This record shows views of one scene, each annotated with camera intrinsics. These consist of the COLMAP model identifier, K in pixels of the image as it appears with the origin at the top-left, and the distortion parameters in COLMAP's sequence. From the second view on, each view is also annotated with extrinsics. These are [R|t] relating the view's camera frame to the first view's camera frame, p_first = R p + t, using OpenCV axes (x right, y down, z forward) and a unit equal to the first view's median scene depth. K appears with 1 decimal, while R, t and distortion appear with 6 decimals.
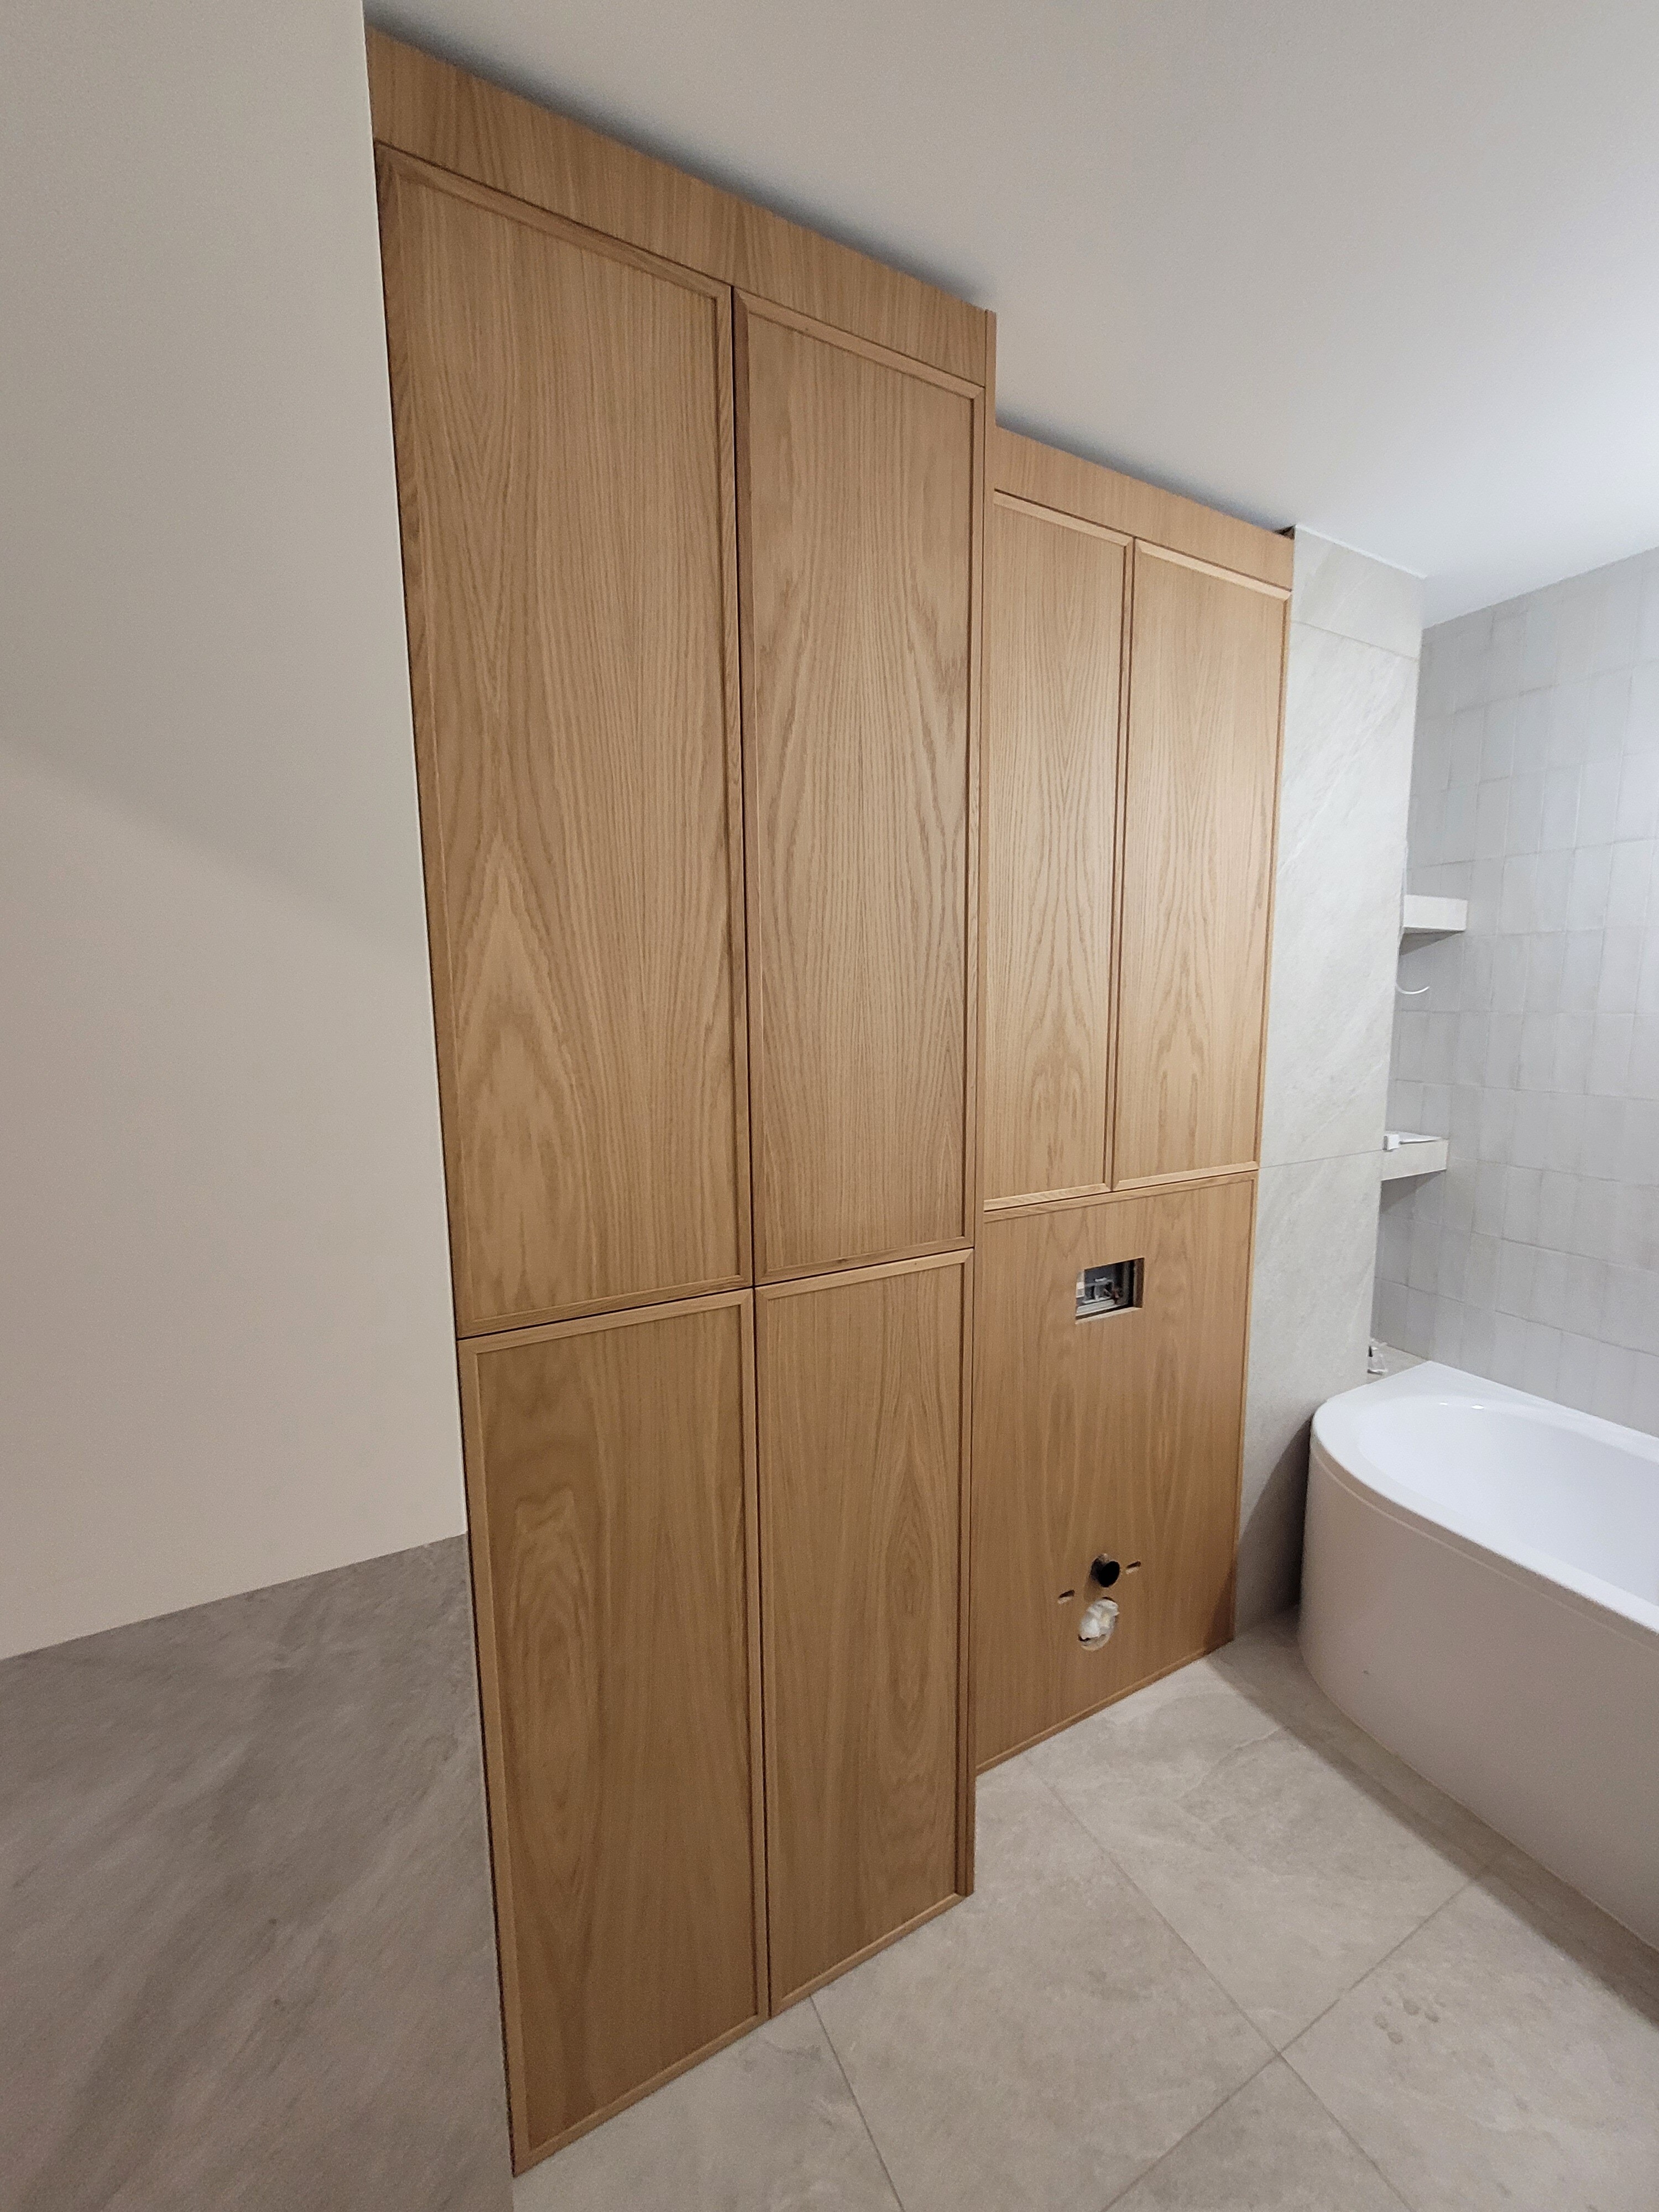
lens RADIAL K [[886.1, 0, 829.5], [0, 886.1, 1106.0], [0, 0, 1]] dist [-0.000638, 0.000156]
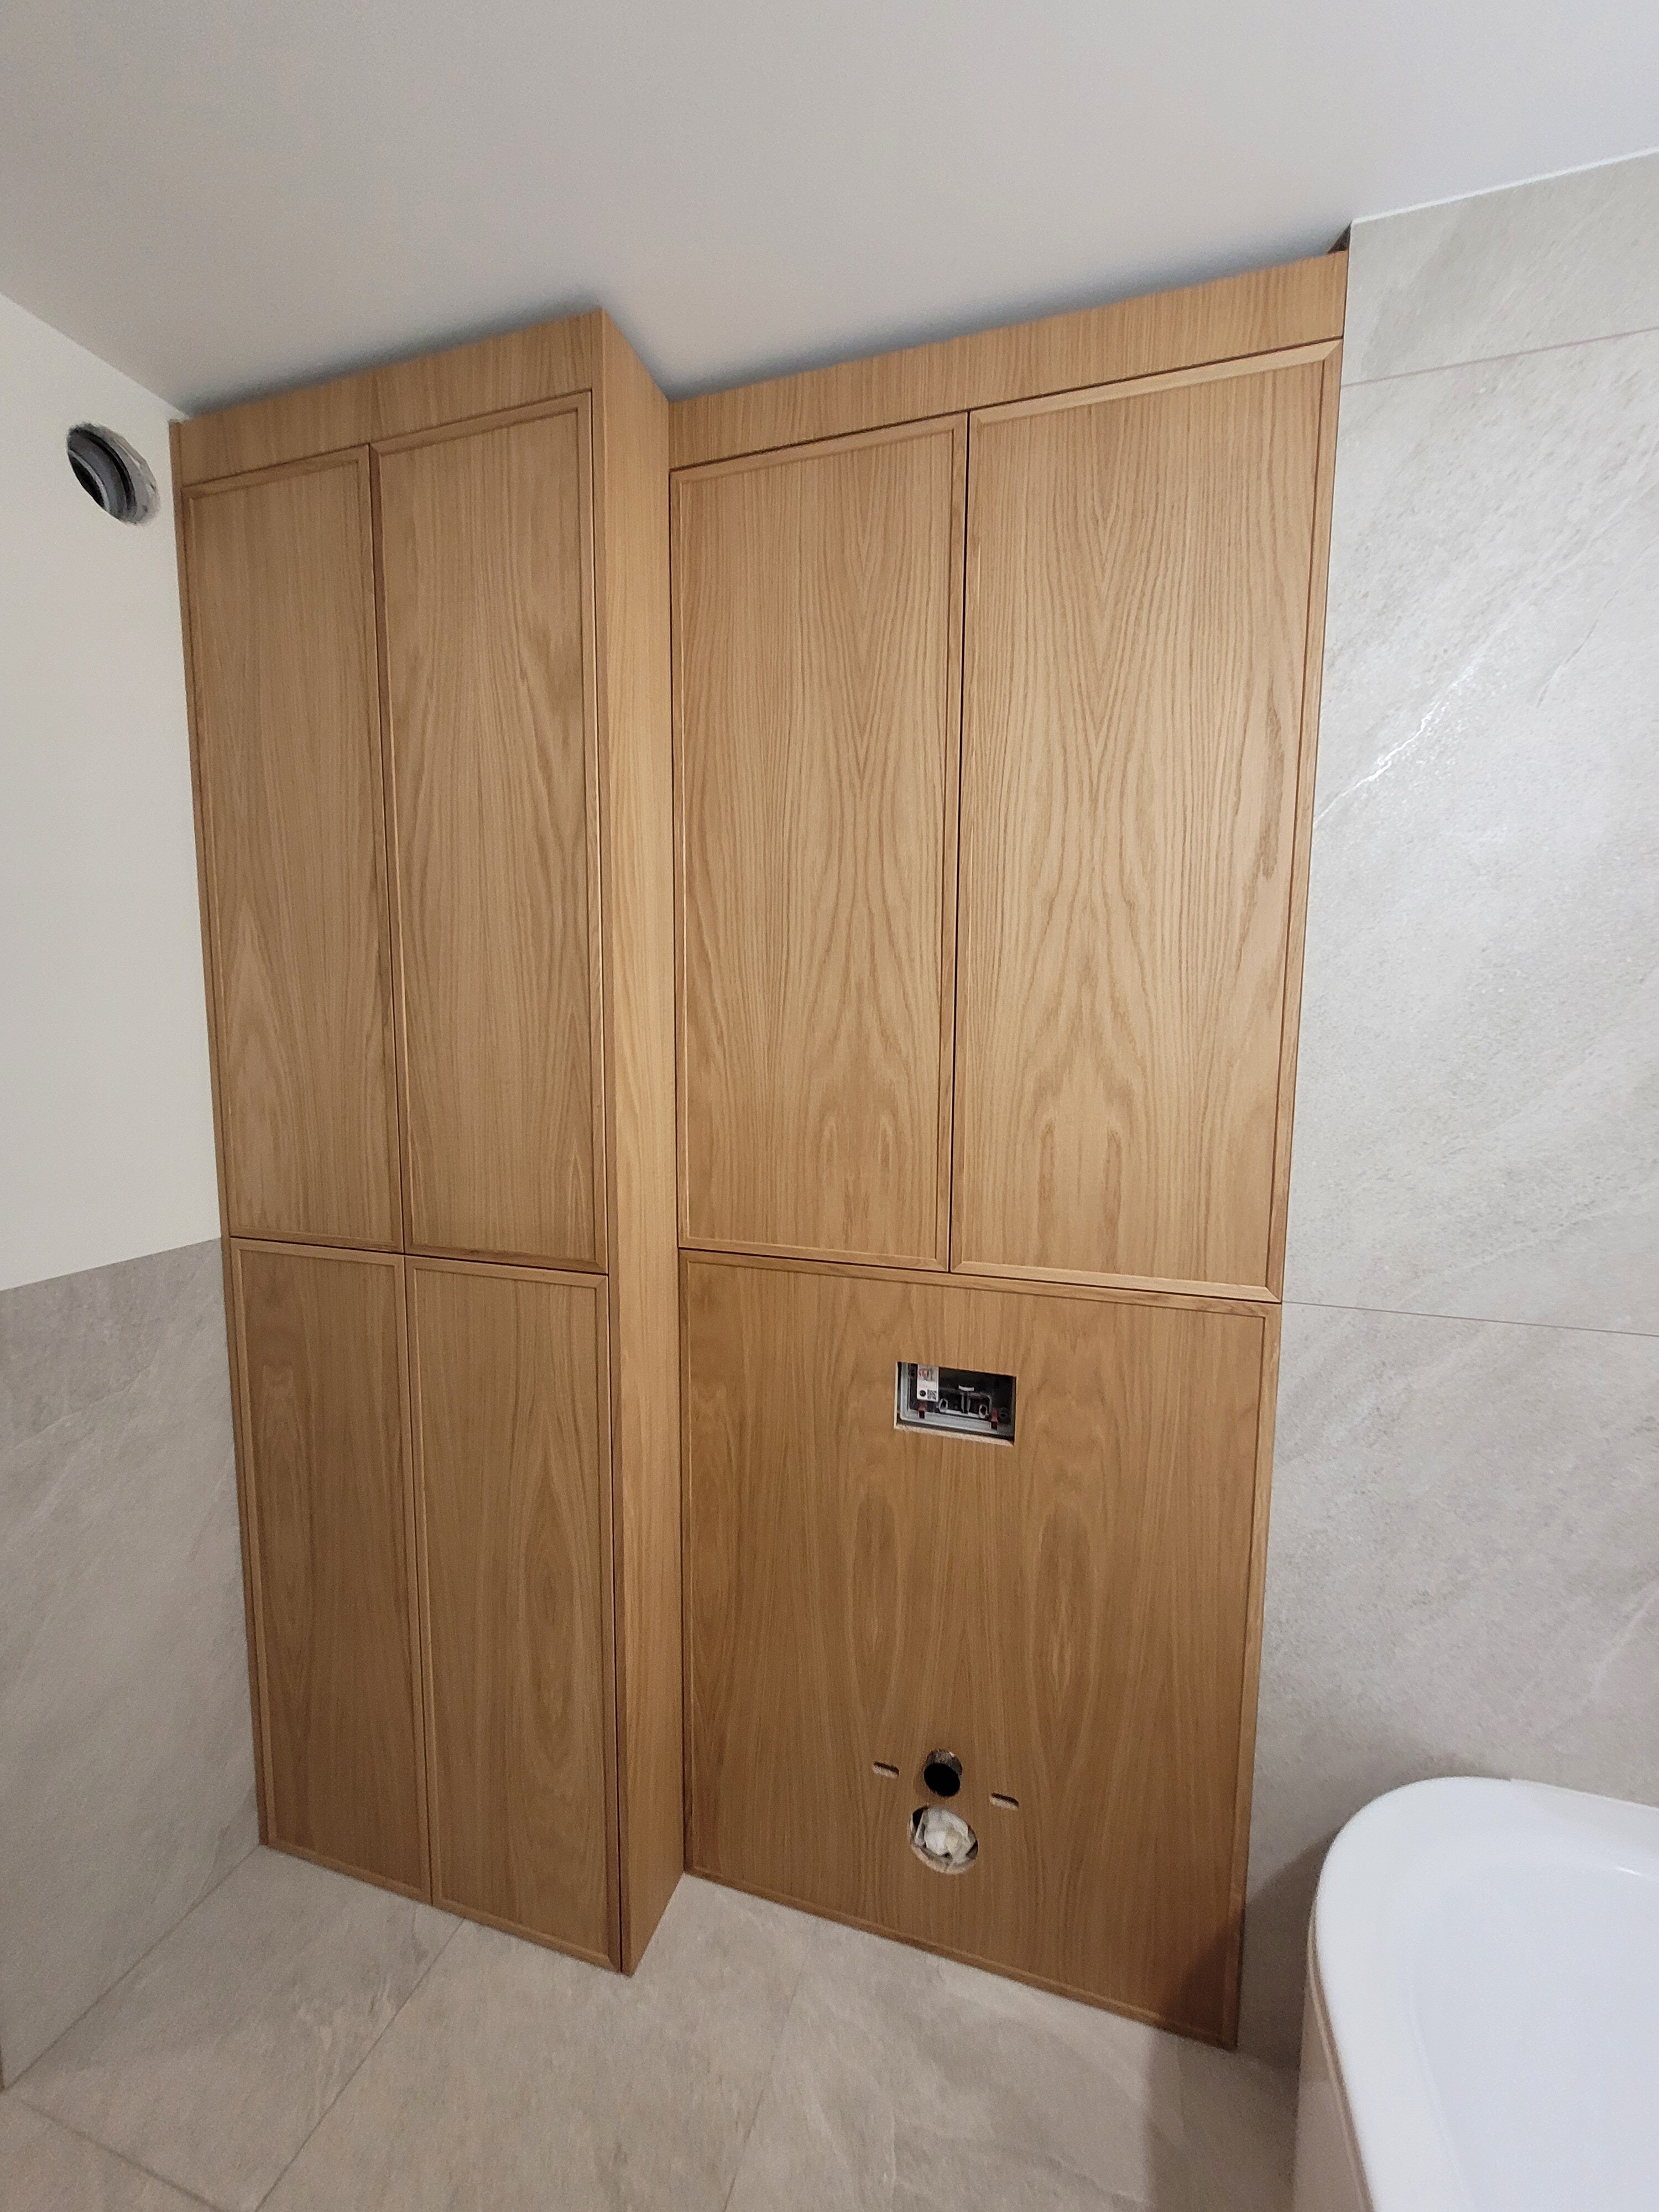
lens RADIAL K [[870.8, 0, 829.5], [0, 870.8, 1106.0], [0, 0, 1]] dist [-0.002600, -0.000116]
pose [[0.694155, 0.079250, -0.715450, 0.840558], [-0.099921, 0.994907, 0.013258, -0.049110], [0.712857, 0.062285, 0.698538, 0.434391]]
